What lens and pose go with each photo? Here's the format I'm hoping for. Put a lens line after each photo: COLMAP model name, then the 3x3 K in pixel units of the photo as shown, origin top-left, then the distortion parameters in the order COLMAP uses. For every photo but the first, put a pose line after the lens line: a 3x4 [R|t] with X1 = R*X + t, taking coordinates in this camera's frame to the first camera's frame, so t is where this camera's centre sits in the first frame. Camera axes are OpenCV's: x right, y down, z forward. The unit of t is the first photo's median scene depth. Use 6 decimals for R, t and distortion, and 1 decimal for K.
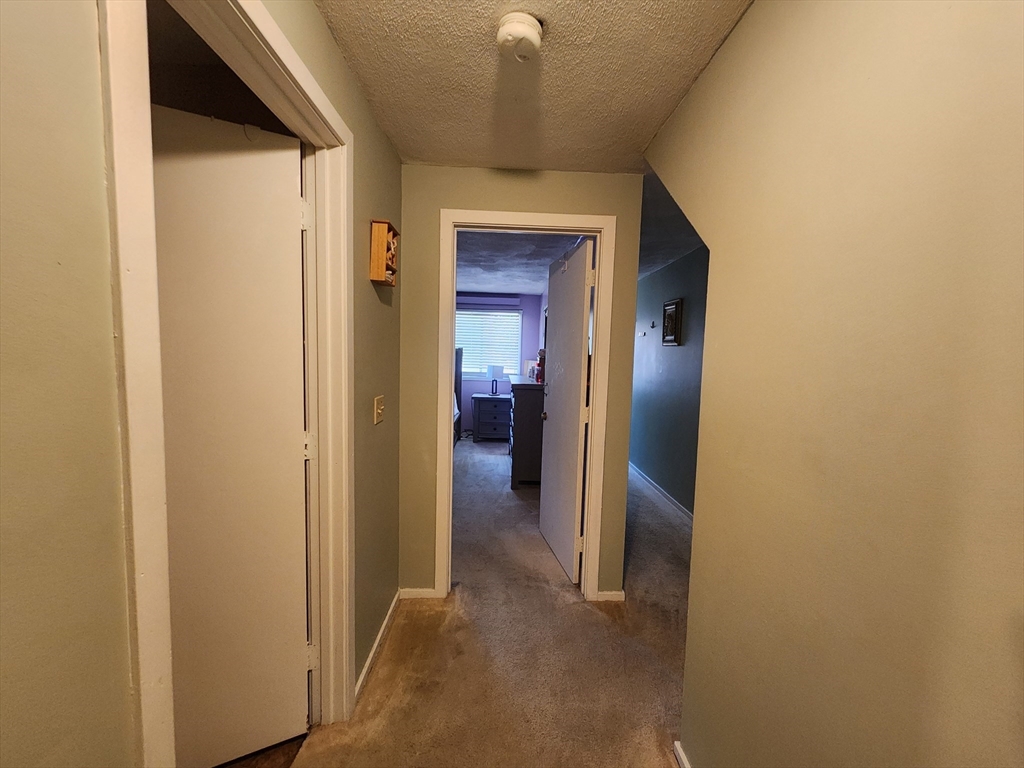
lens RADIAL K [[416.9, 0, 511.3], [0, 416.9, 388.9], [0, 0, 1]] dist [0.002481, 0.000084]
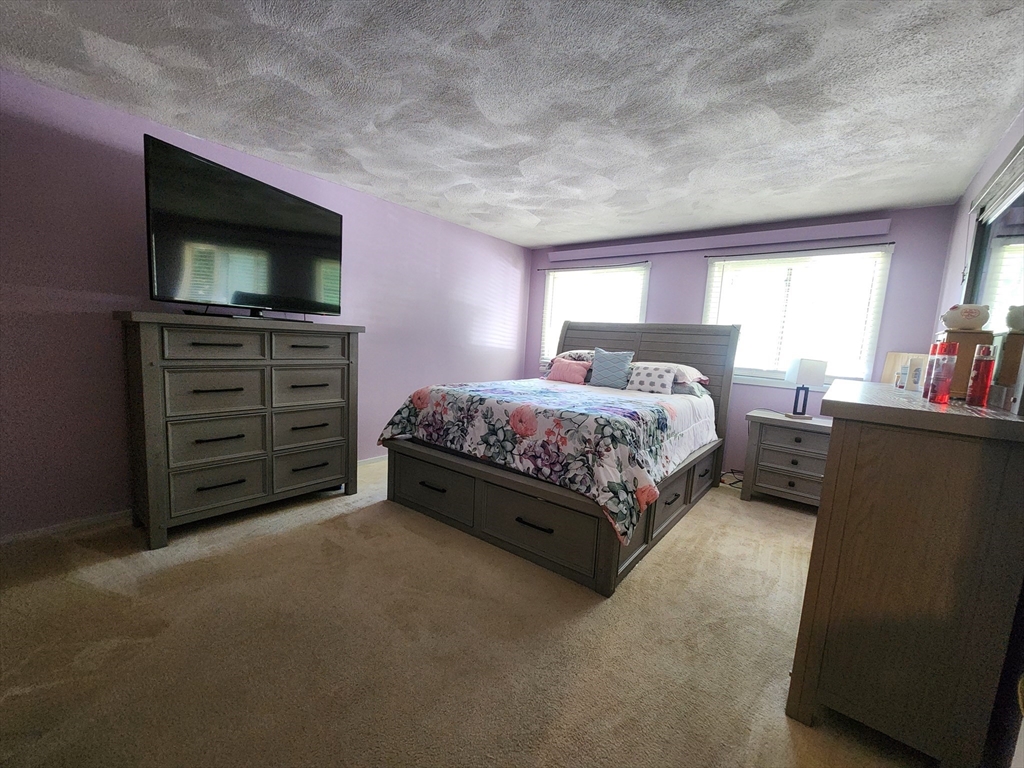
lens RADIAL K [[416.9, 0, 516.1], [0, 416.9, 389.0], [0, 0, 1]] dist [0.002481, 0.000084]
pose [[0.766844, 0.094027, -0.634908, 0.040654], [-0.089416, 0.995215, 0.039390, -0.023590], [0.635574, 0.026565, 0.771583, 1.102179]]
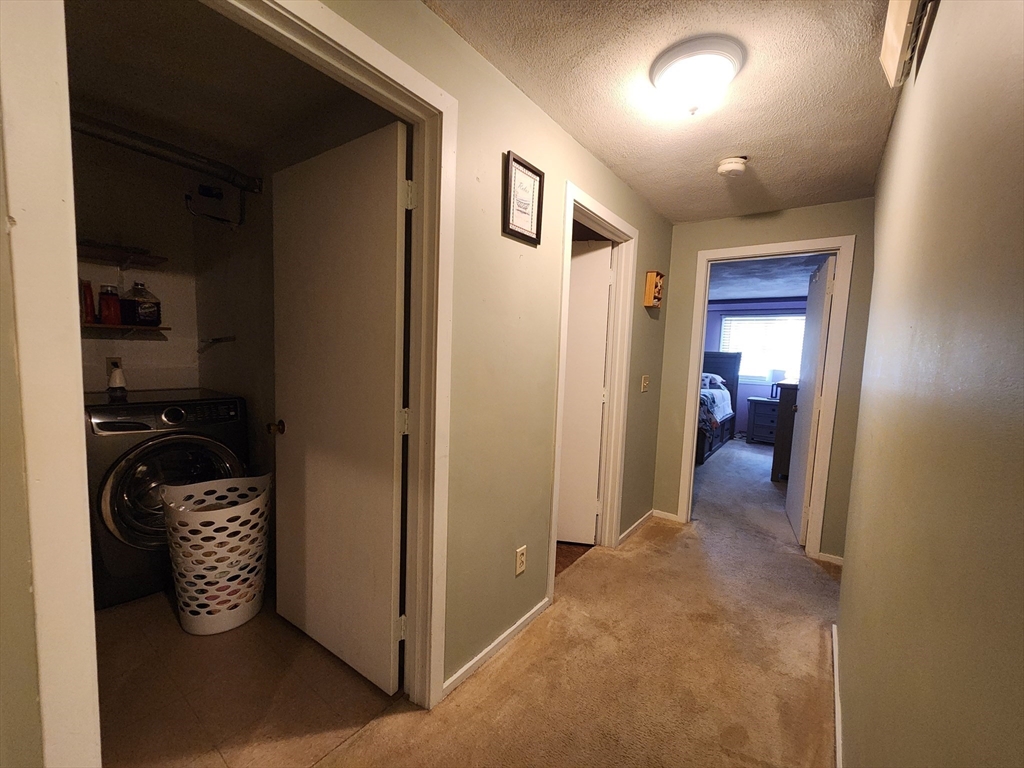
lens RADIAL K [[416.9, 0, 512.3], [0, 416.9, 388.5], [0, 0, 1]] dist [0.002481, 0.000084]
pose [[0.785663, 0.055796, -0.616134, 0.231839], [-0.068326, 0.997658, 0.003219, 0.080800], [0.614870, 0.039569, 0.787635, -0.498534]]
